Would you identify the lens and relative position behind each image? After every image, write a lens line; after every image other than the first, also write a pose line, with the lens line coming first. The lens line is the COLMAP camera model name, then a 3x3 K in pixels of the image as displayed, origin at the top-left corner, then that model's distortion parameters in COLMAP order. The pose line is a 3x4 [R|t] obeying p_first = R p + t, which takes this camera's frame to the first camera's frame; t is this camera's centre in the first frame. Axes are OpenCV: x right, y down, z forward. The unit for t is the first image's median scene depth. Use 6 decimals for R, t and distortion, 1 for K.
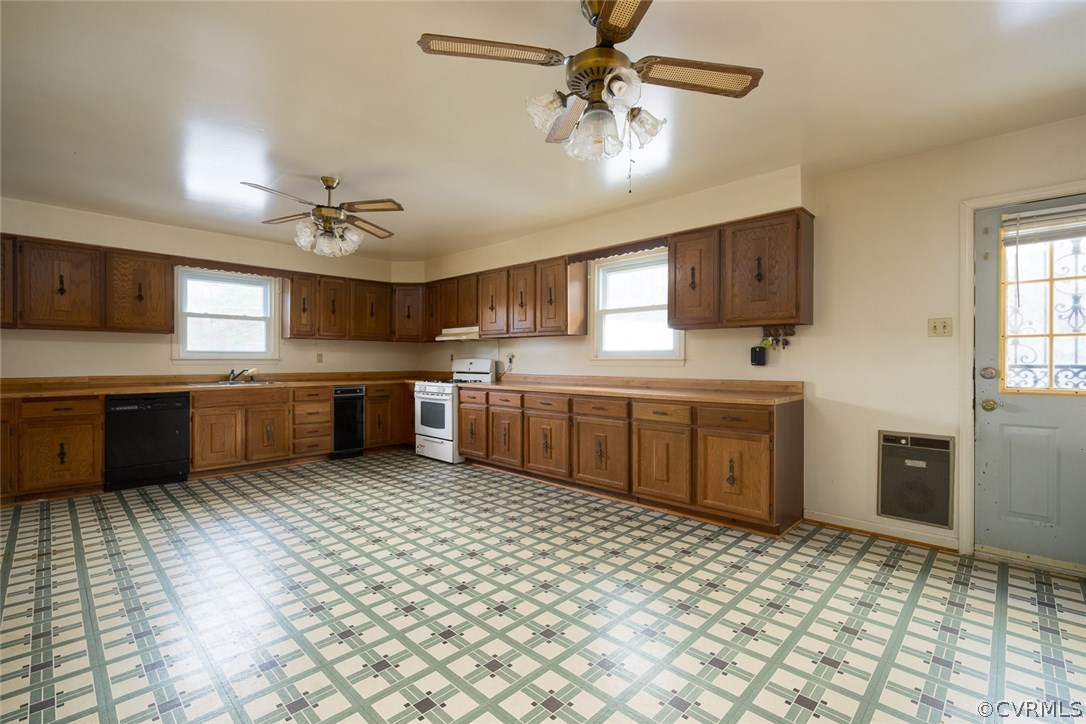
lens RADIAL K [[490.5, 0, 534.0], [0, 490.5, 358.8], [0, 0, 1]] dist [0.002979, 0.000411]
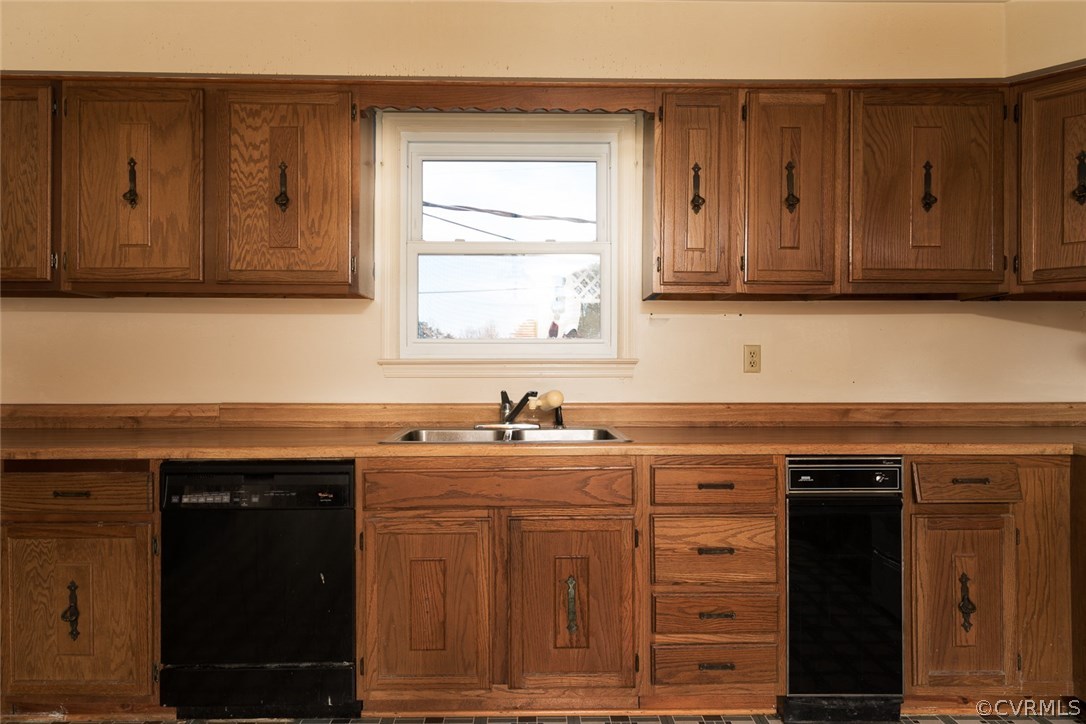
lens RADIAL K [[706.6, 0, 539.7], [0, 706.6, 359.5], [0, 0, 1]] dist [0.007880, 0.001593]
pose [[0.709362, -0.004323, -0.704831, -0.247817], [0.003533, 0.999990, -0.002577, 0.000816], [0.704836, -0.000662, 0.709370, 0.679353]]
